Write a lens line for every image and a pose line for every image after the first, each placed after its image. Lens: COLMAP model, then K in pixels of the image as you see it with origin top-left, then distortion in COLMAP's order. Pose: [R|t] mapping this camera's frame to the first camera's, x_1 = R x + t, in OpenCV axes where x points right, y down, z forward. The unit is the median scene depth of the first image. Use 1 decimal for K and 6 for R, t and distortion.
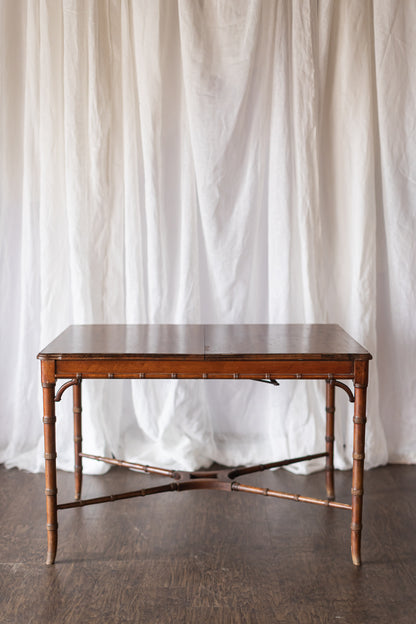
lens RADIAL K [[924.9, 0, 208.0], [0, 924.9, 312.0], [0, 0, 1]] dist [0.011456, -0.002423]
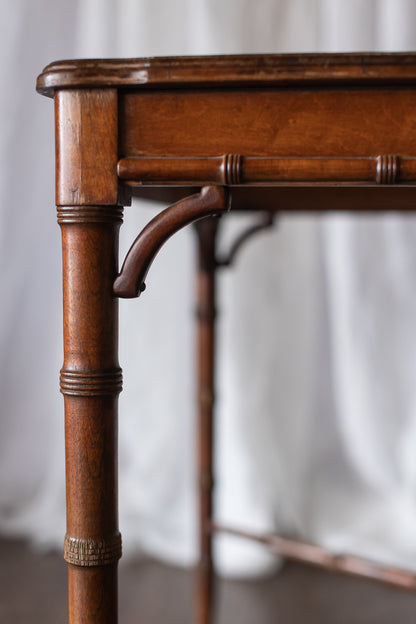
lens RADIAL K [[840.1, 0, 208.0], [0, 840.1, 312.0], [0, 0, 1]] dist [0.002452, 0.007966]
pose [[0.992379, 0.010567, -0.122770, -0.110986], [-0.019484, 0.997238, -0.071665, 0.105220], [0.121674, 0.073511, 0.989844, 0.746672]]
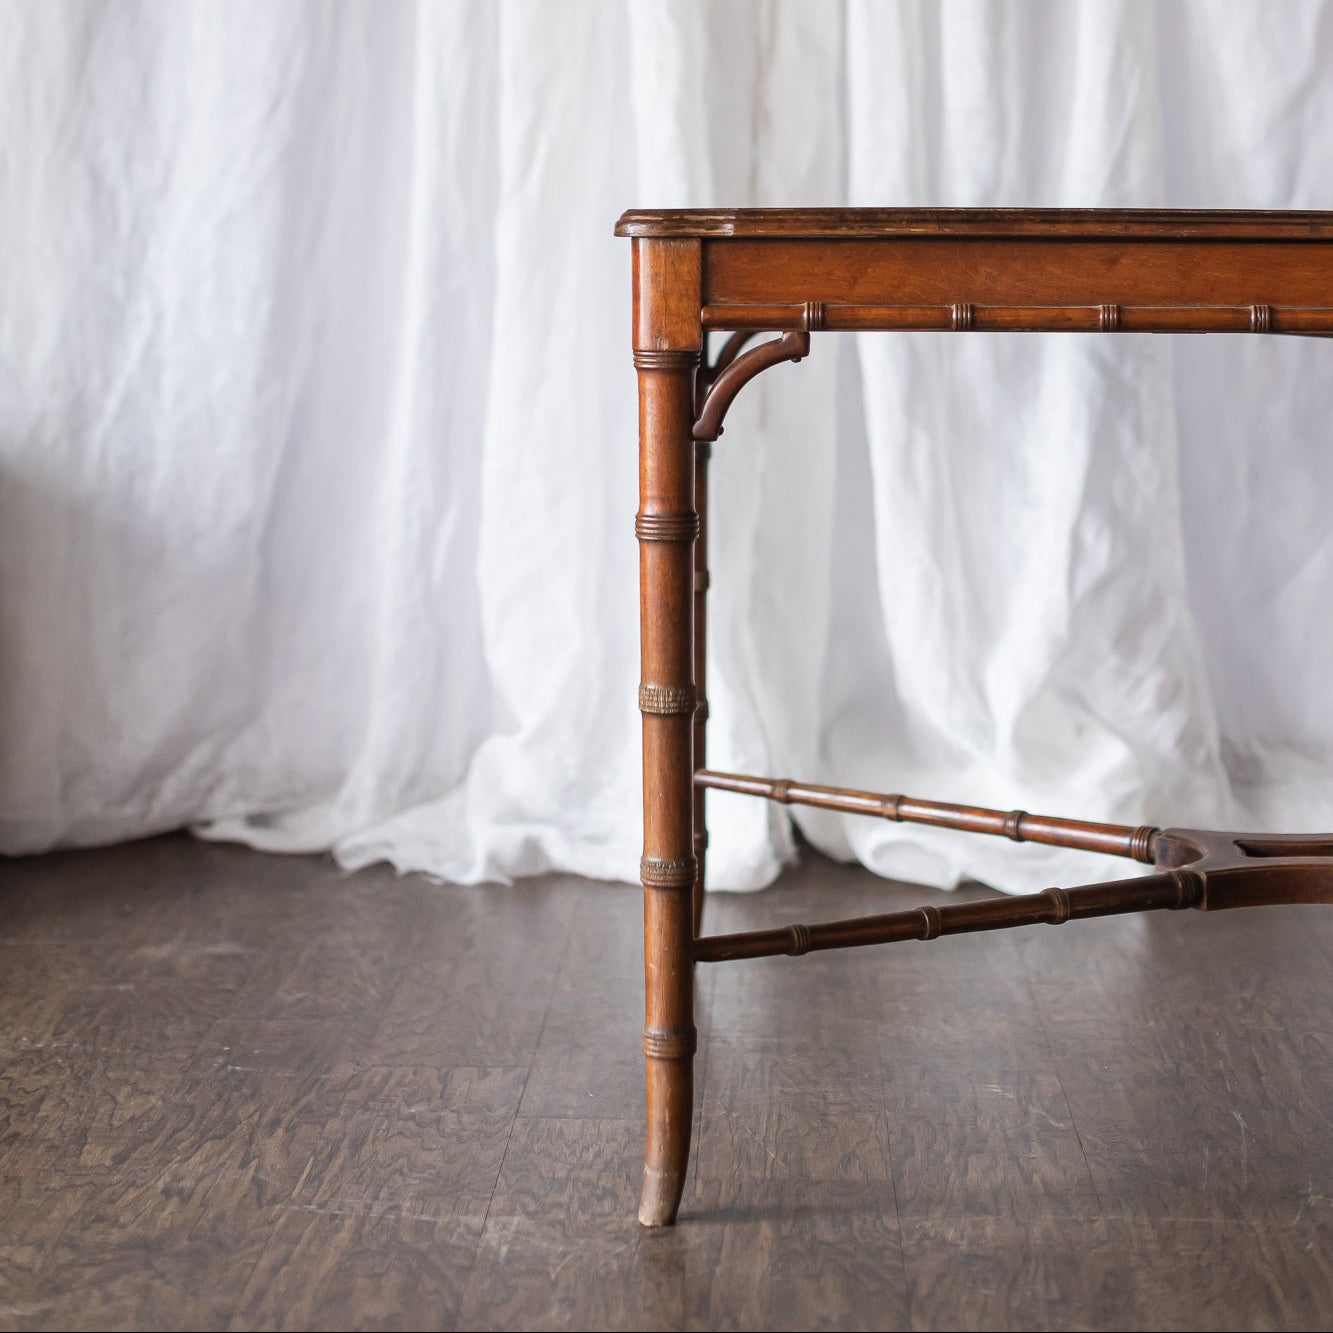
lens RADIAL K [[2798.7, 0, 544.3], [0, 2798.7, 356.7], [0, 0, 1]] dist [0.019895, -0.111589]
pose [[0.998662, 0.000047, -0.051710, -0.153957], [-0.005311, 0.994803, -0.101678, 0.132562], [0.051436, 0.101817, 0.993473, 0.324219]]
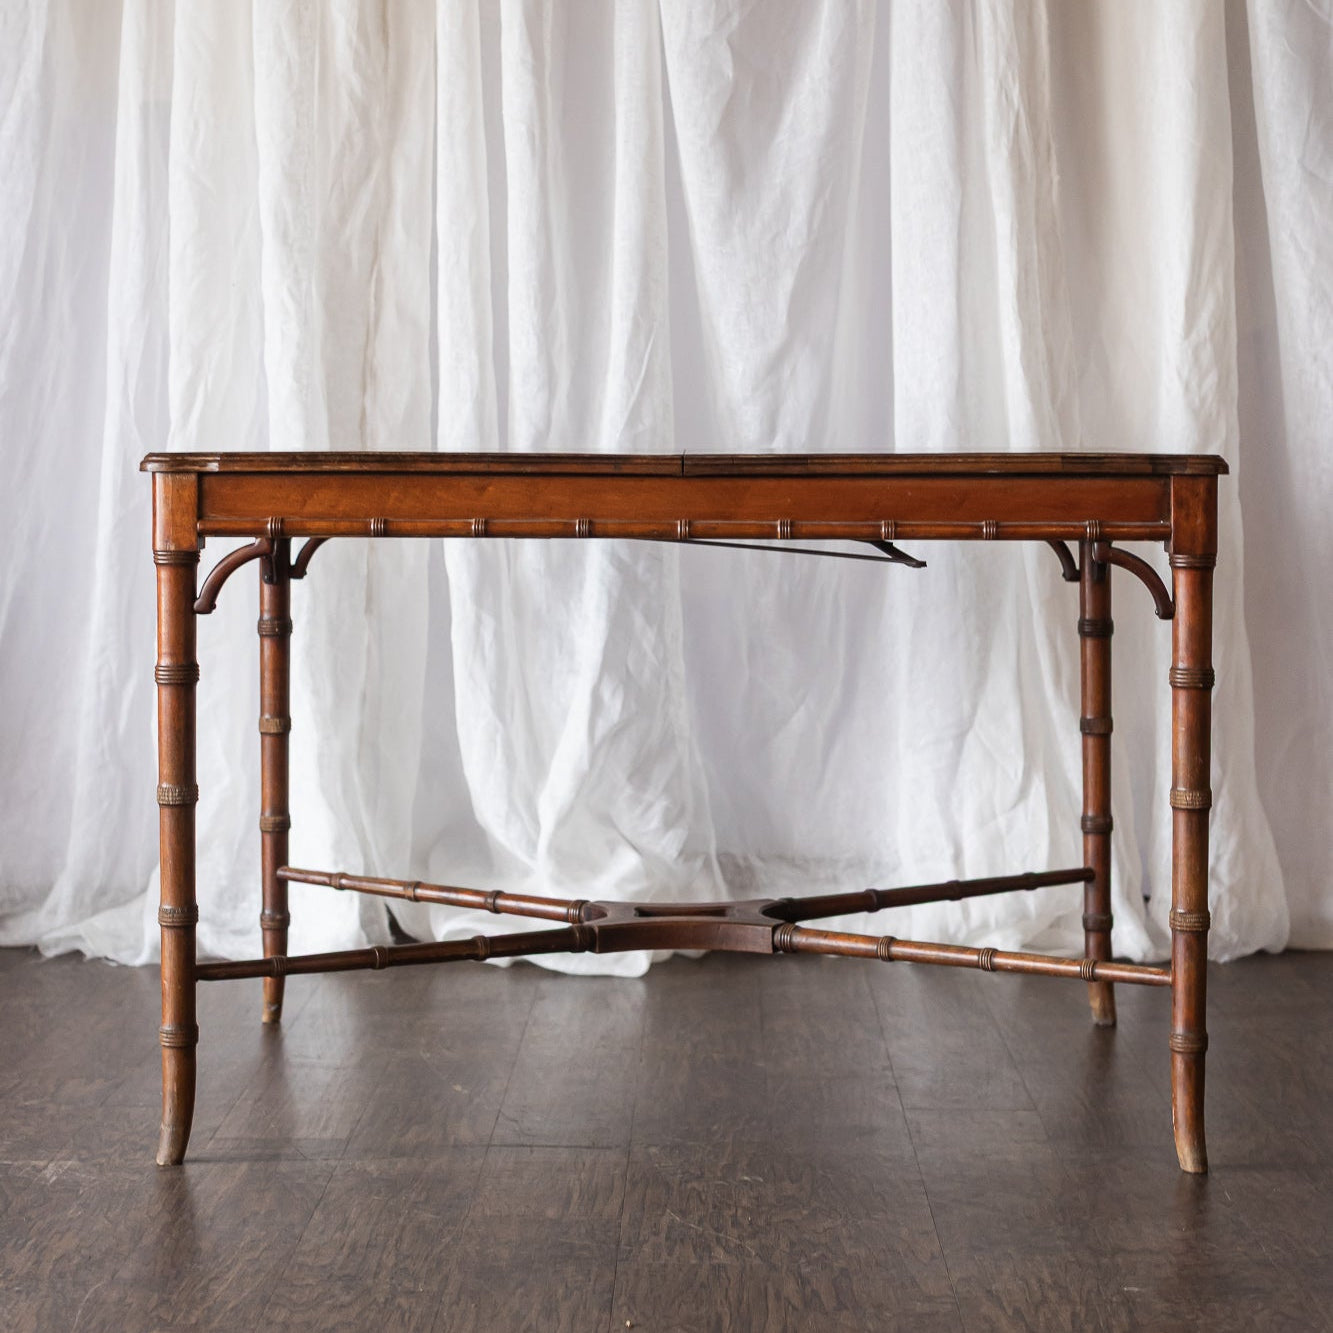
lens RADIAL K [[2860.5, 0, 661.9], [0, 2860.5, 497.8], [0, 0, 1]] dist [0.012401, -0.026370]
pose [[0.999796, -0.000688, -0.020173, 0.008005], [-0.001866, 0.991983, -0.126354, 0.164774], [0.020098, 0.126366, 0.991780, 0.050434]]
